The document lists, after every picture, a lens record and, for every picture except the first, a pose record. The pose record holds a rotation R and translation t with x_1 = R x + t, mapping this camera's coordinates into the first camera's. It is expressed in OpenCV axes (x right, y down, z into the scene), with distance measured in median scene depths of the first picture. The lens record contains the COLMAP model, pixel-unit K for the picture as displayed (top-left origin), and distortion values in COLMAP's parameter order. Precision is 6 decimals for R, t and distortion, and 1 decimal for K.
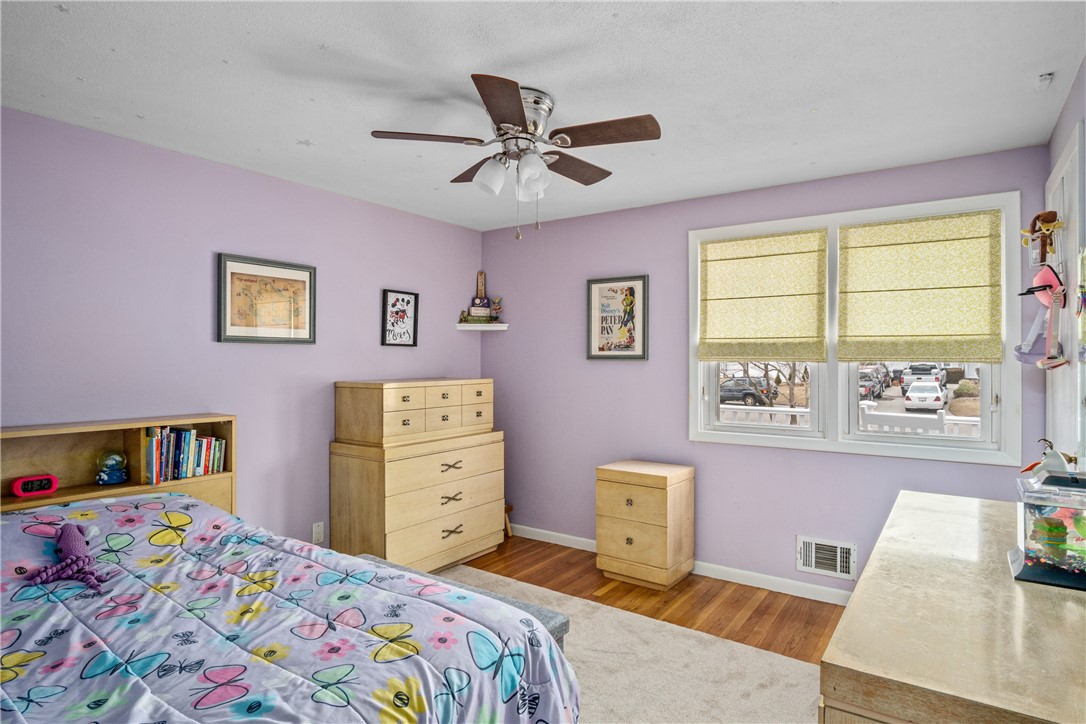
lens RADIAL K [[589.9, 0, 543.8], [0, 589.9, 361.4], [0, 0, 1]] dist [-0.003284, -0.000621]
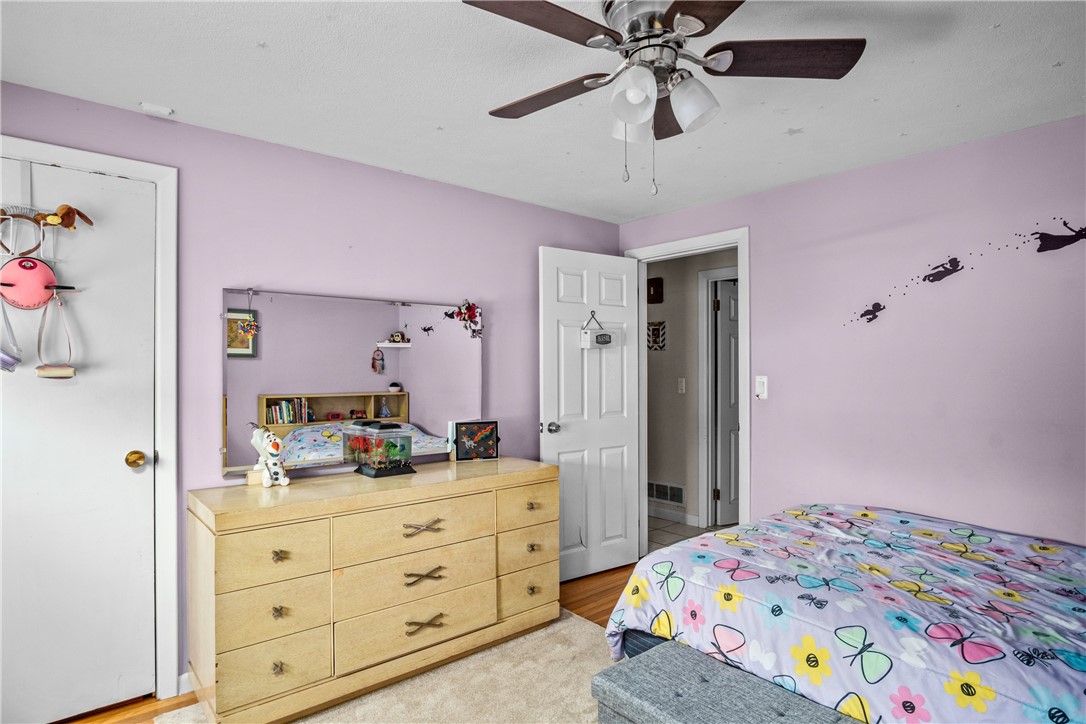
lens RADIAL K [[589.9, 0, 544.8], [0, 589.9, 361.9], [0, 0, 1]] dist [-0.003284, -0.000621]
pose [[-0.969802, -0.002958, 0.243875, -0.126137], [-0.005286, 0.999946, -0.008892, -0.003039], [-0.243835, -0.009912, -0.969766, 2.382298]]
